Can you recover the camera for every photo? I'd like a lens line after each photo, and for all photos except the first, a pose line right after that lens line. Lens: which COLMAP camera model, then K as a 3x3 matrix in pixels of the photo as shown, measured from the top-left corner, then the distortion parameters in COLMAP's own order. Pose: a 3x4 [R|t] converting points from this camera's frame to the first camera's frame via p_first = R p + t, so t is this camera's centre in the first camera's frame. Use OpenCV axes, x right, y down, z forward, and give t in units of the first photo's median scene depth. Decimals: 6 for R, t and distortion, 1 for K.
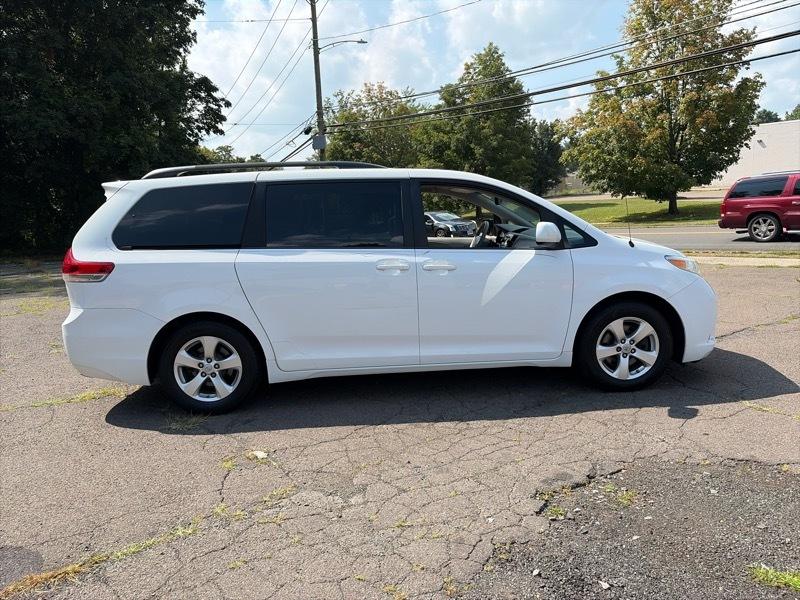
lens RADIAL K [[603.9, 0, 407.6], [0, 603.9, 296.5], [0, 0, 1]] dist [0.036193, -0.022851]
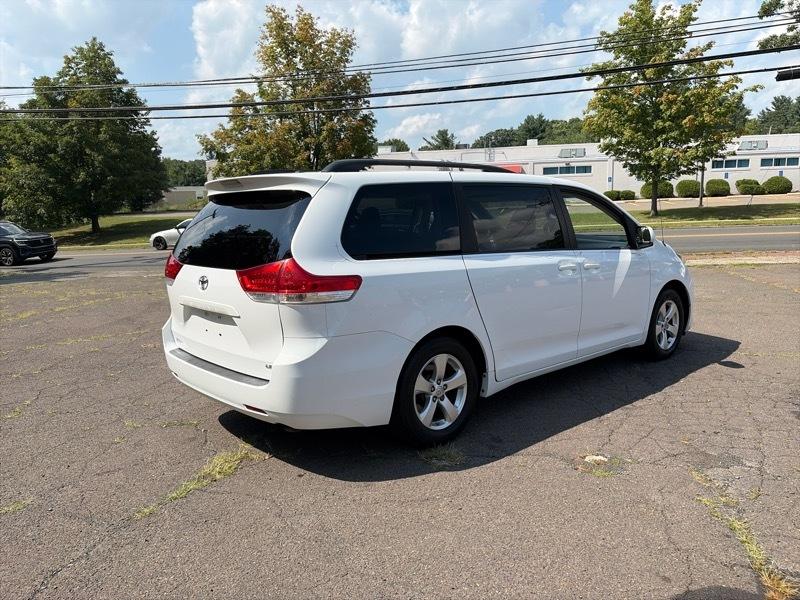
lens RADIAL K [[603.9, 0, 405.6], [0, 603.9, 298.6], [0, 0, 1]] dist [0.036193, -0.022851]
pose [[0.784443, -0.069130, 0.616336, -0.859158], [0.083964, 0.996457, 0.004899, -0.022531], [-0.614491, 0.047907, 0.787468, 0.319329]]
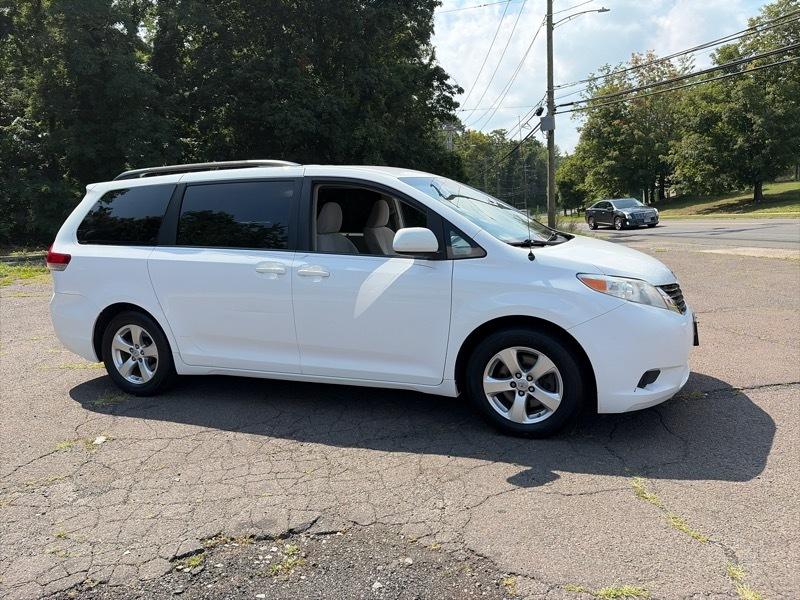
lens RADIAL K [[603.9, 0, 408.9], [0, 603.9, 294.5], [0, 0, 1]] dist [0.036193, -0.022851]
pose [[0.903027, 0.068116, -0.424149, 0.556156], [-0.056624, 0.997608, 0.039658, -0.058337], [0.425836, -0.011795, 0.904724, 0.203573]]
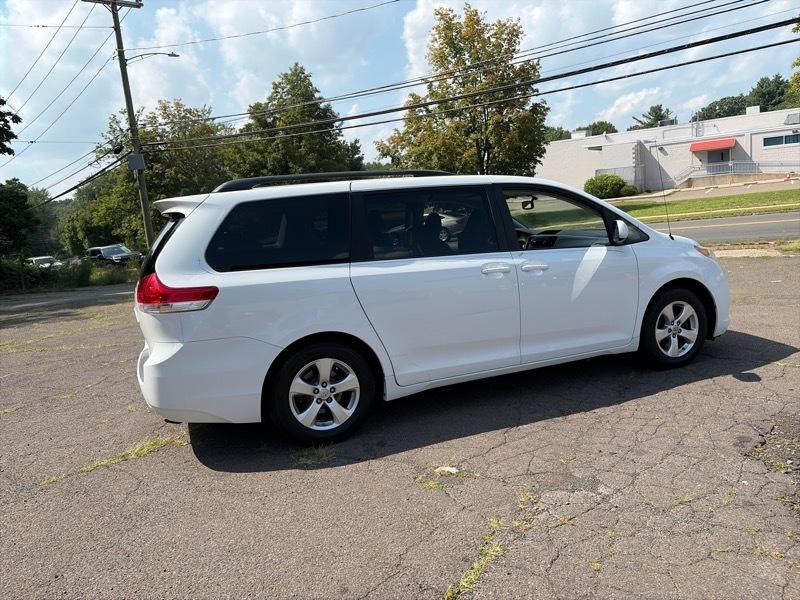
lens RADIAL K [[603.9, 0, 402.5], [0, 603.9, 298.9], [0, 0, 1]] dist [0.036193, -0.022851]
pose [[0.945323, -0.081844, 0.315699, -0.473473], [0.090531, 0.995810, -0.012925, -0.002153], [-0.313318, 0.040799, 0.948771, 0.078850]]
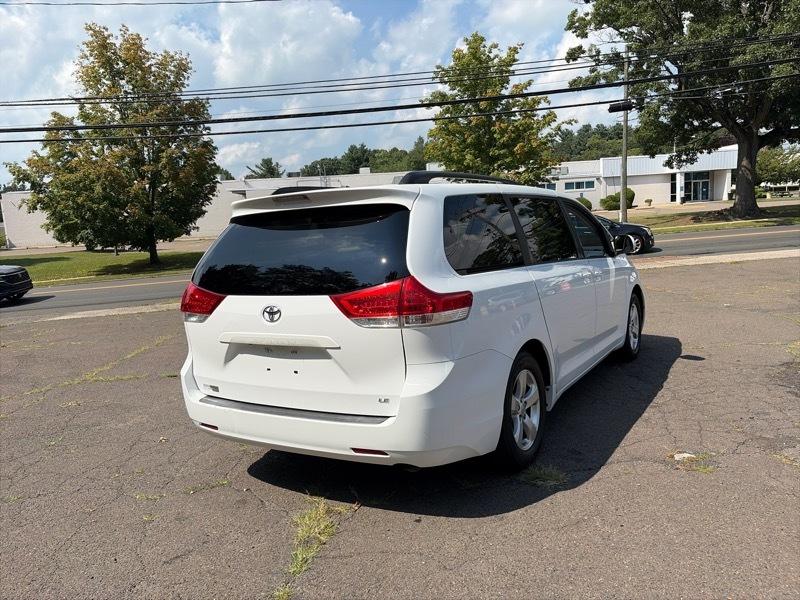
lens RADIAL K [[603.9, 0, 406.5], [0, 603.9, 293.2], [0, 0, 1]] dist [0.036193, -0.022851]
pose [[0.580427, -0.081411, 0.810232, -1.043346], [0.158307, 0.987288, -0.014205, -0.051253], [-0.798776, 0.136510, 0.585937, 0.587841]]
